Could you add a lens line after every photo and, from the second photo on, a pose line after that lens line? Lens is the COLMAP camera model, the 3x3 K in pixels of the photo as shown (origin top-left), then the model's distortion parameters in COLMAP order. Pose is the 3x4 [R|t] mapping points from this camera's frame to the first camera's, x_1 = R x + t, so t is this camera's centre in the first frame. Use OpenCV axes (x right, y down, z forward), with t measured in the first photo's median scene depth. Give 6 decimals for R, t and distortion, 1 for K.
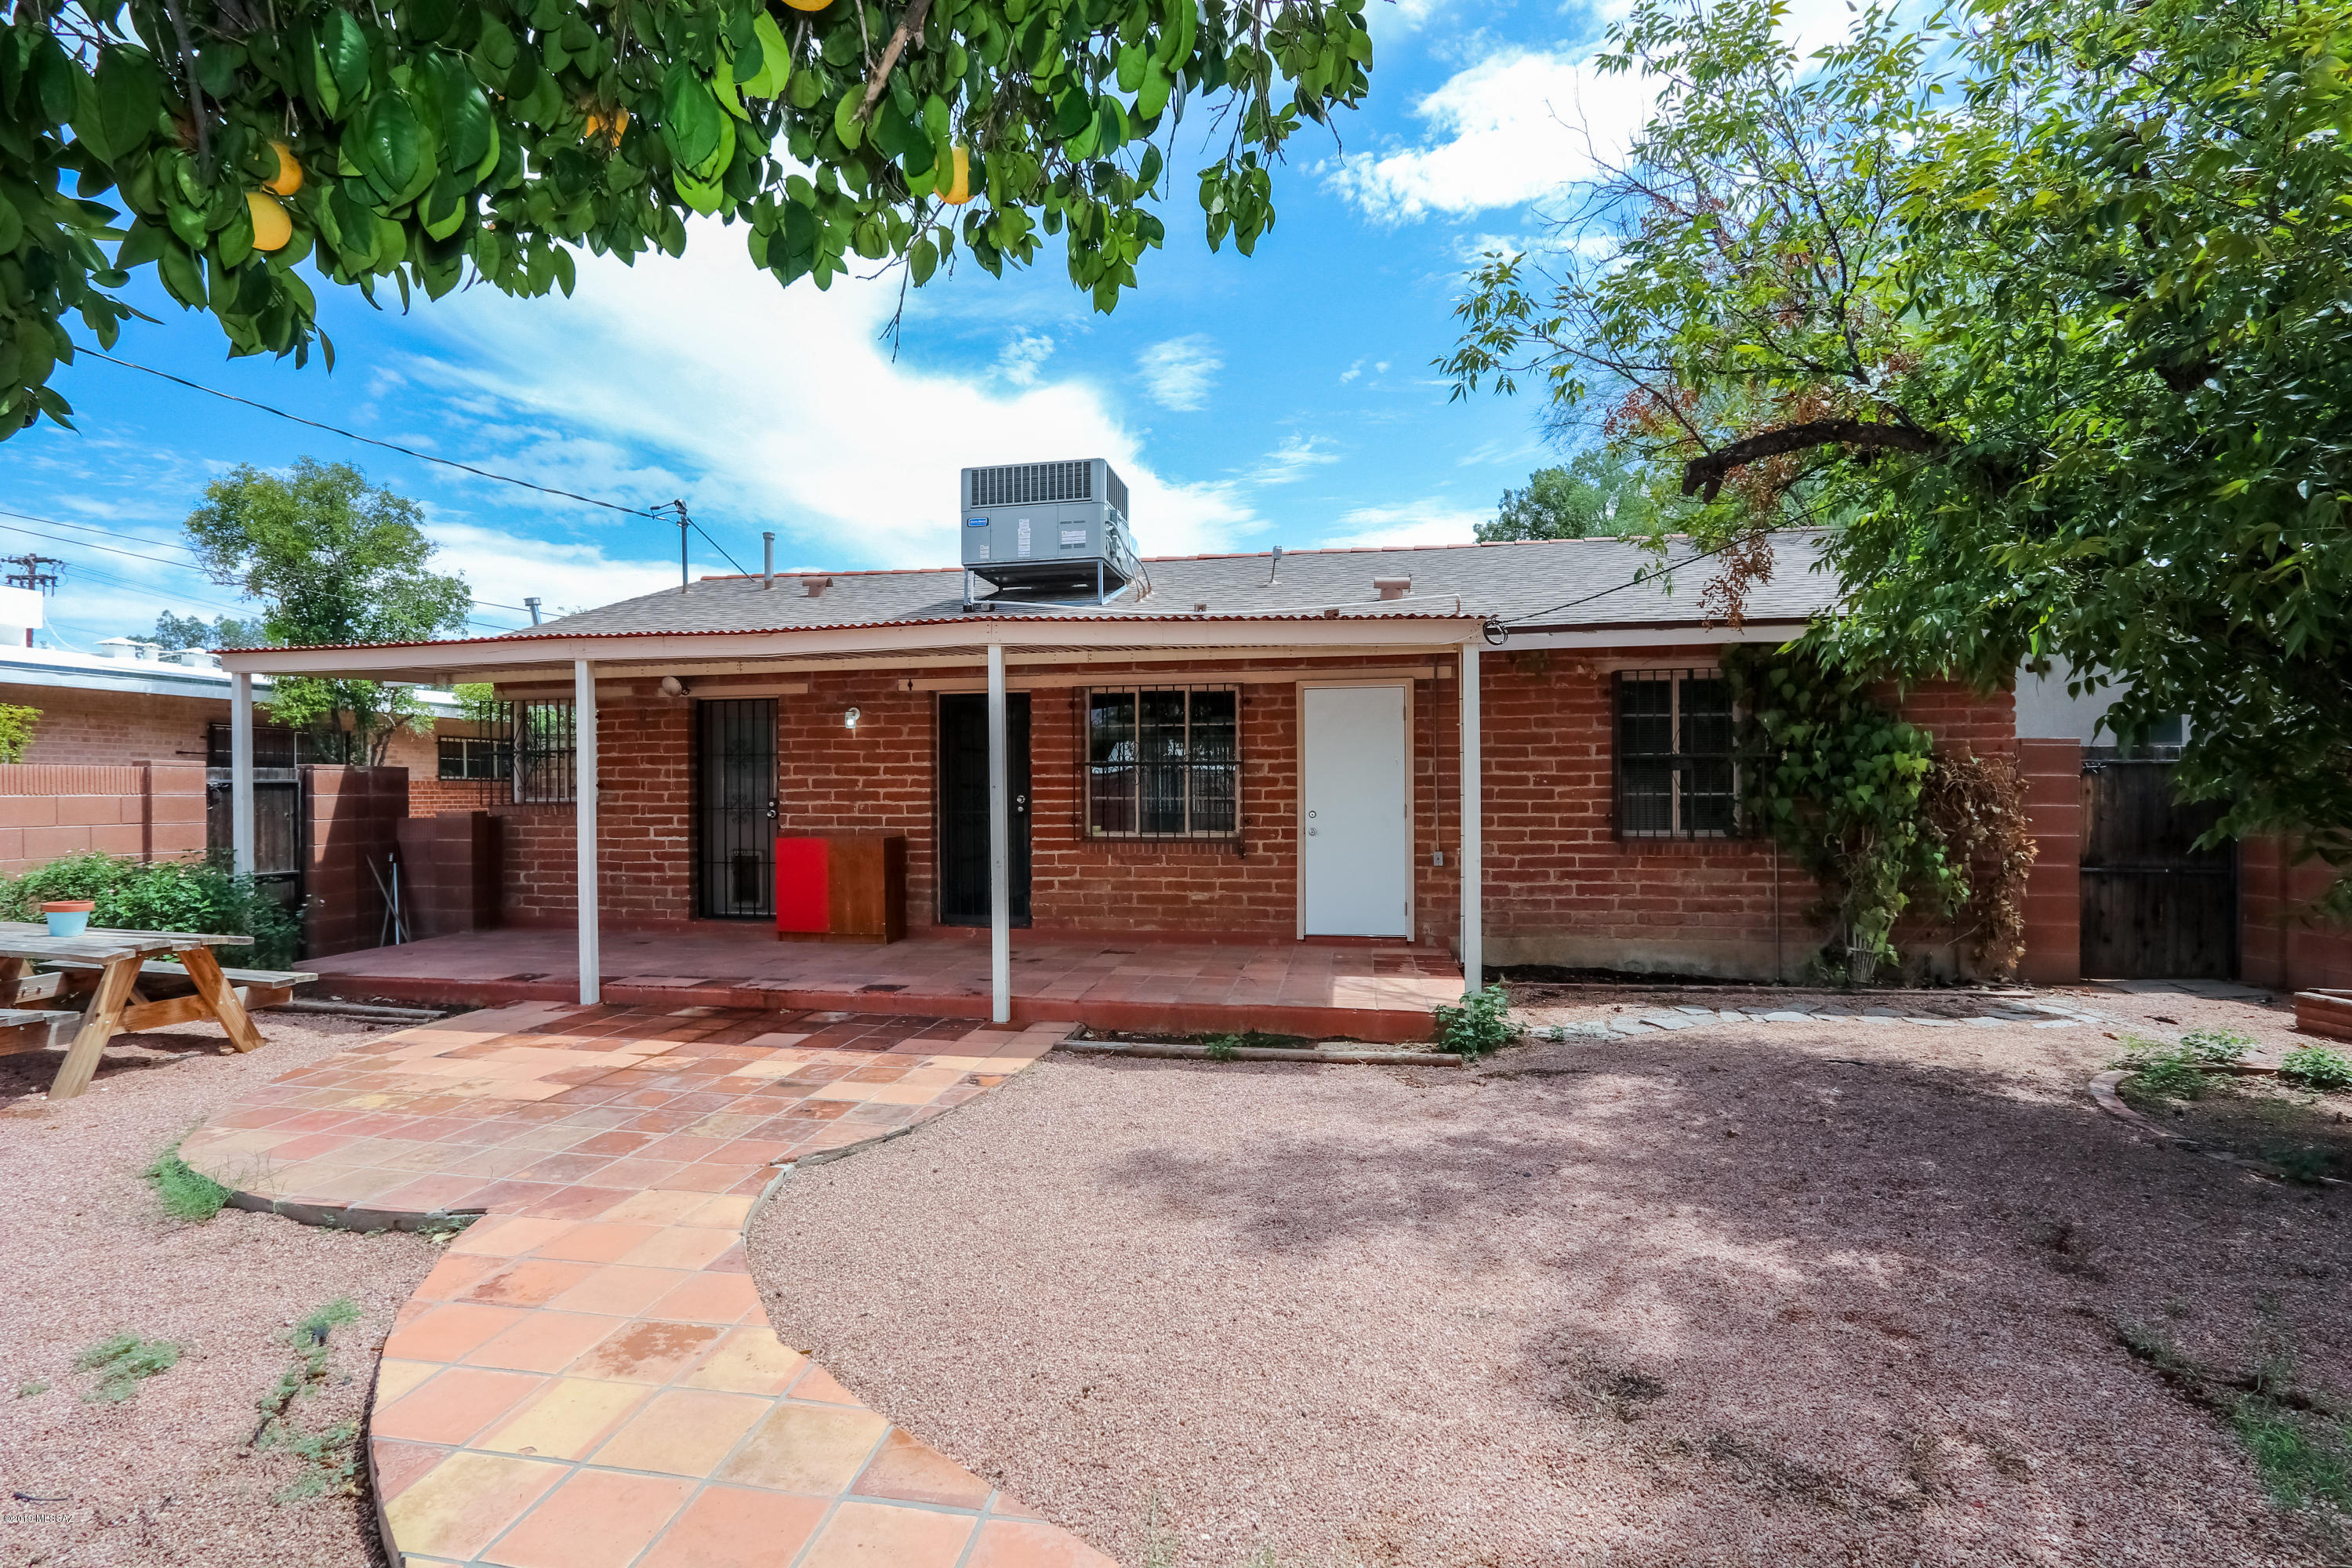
lens RADIAL K [[1094.6, 0, 1146.8], [0, 1094.6, 791.4], [0, 0, 1]] dist [-0.018845, 0.001427]
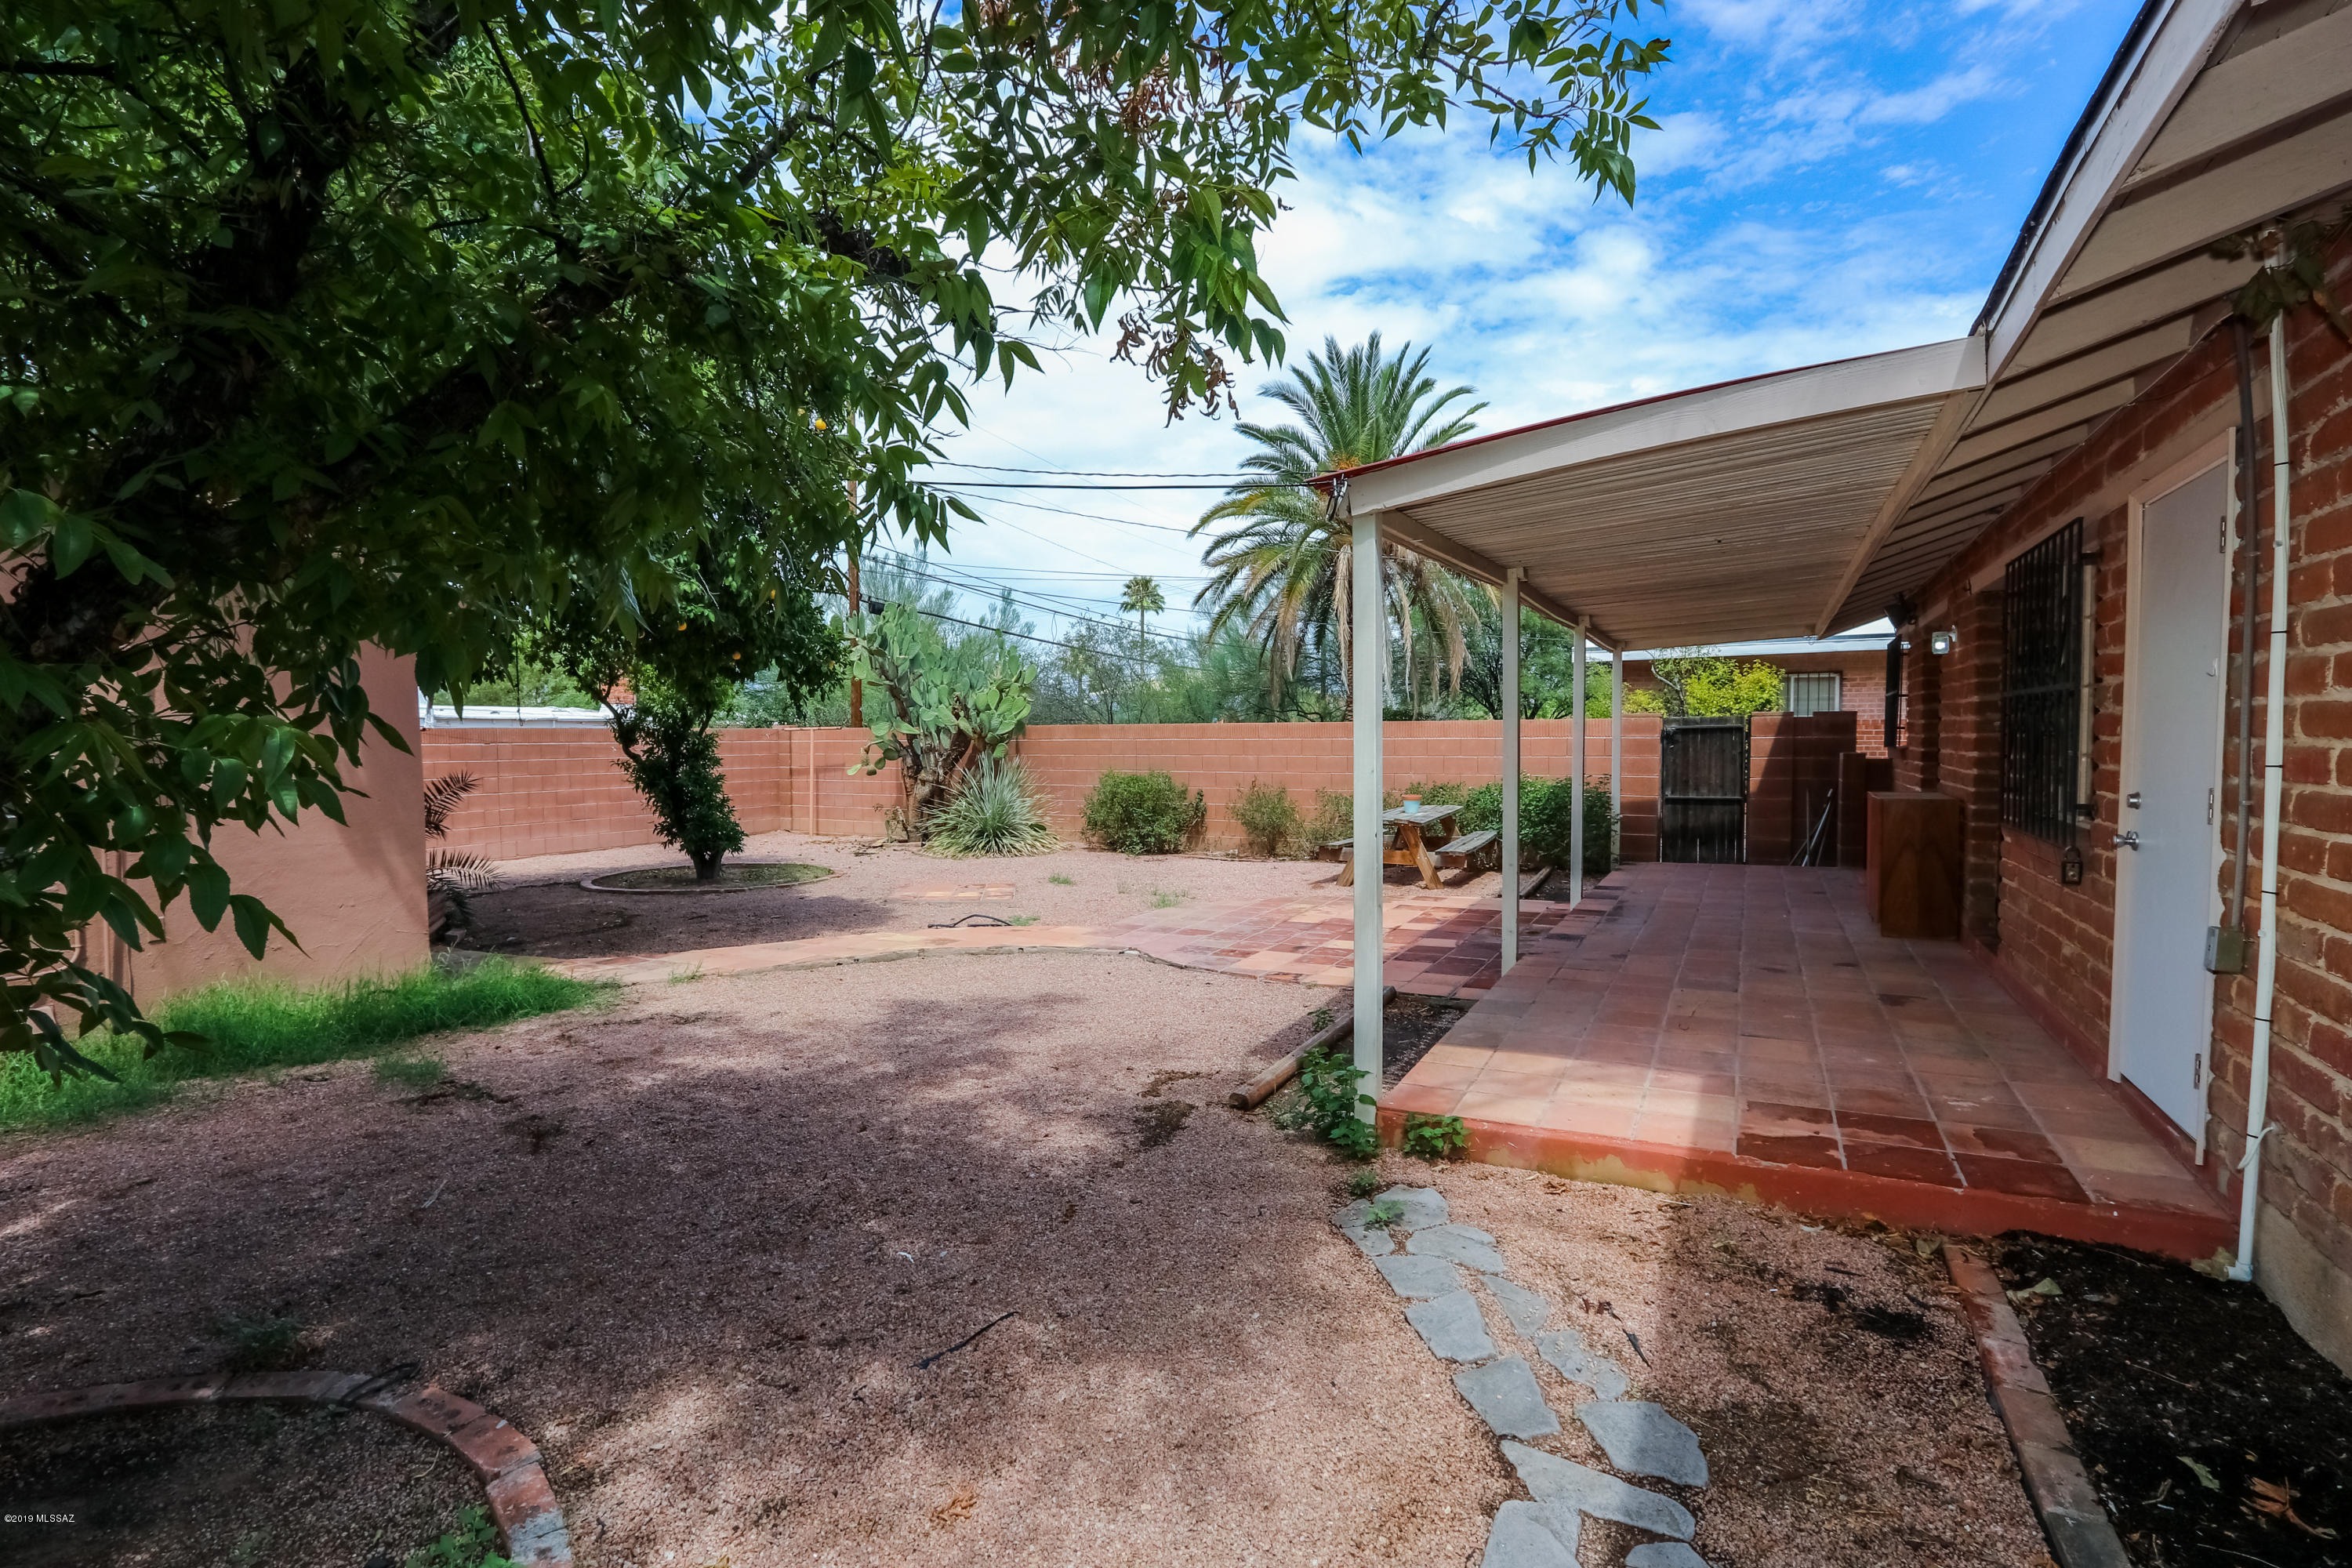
lens RADIAL K [[1103.0, 0, 1145.6], [0, 1103.0, 795.3], [0, 0, 1]] dist [-0.014653, 0.002280]
pose [[-0.282974, 0.066014, -0.956853, 0.687837], [0.003268, 0.997689, 0.067864, -0.019084], [0.959122, 0.016076, -0.282536, 0.755796]]
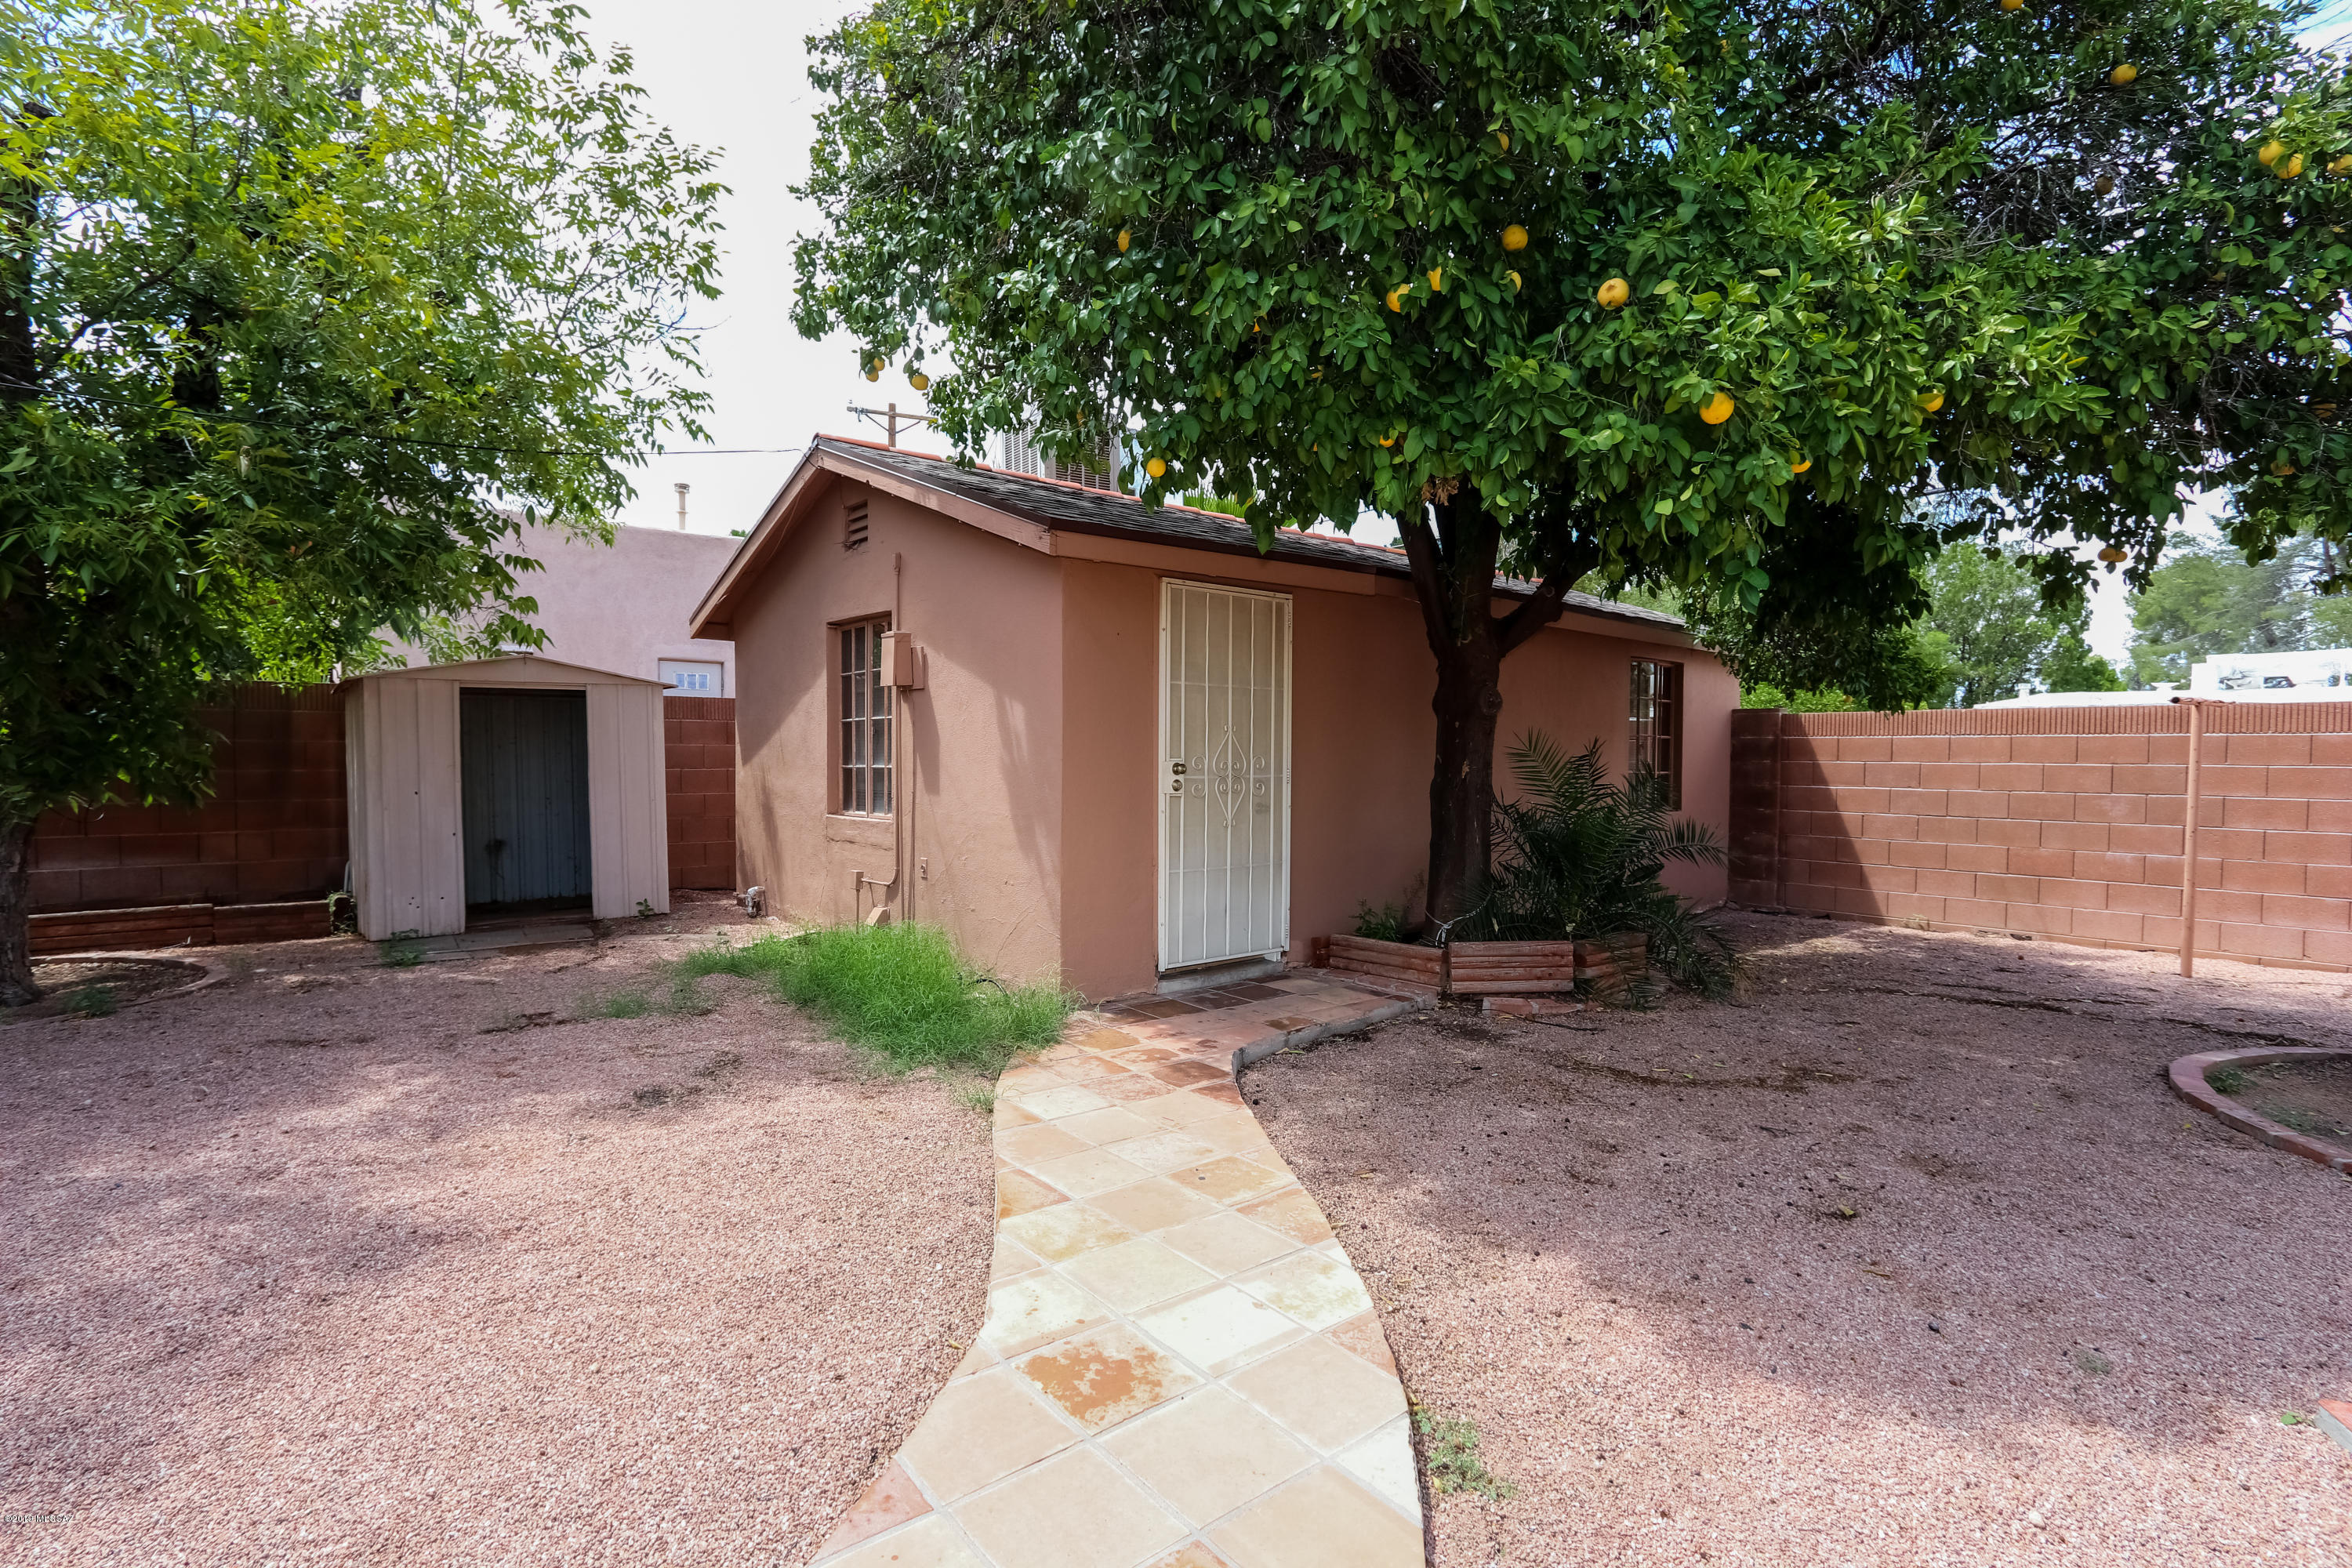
lens RADIAL K [[1085.4, 0, 1155.4], [0, 1085.4, 784.5], [0, 0, 1]] dist [-0.011592, -0.000083]
pose [[-0.759243, -0.016792, 0.650590, -0.316630], [-0.000150, 0.999672, 0.025628, 0.022691], [-0.650807, 0.019361, -0.758996, 0.501740]]
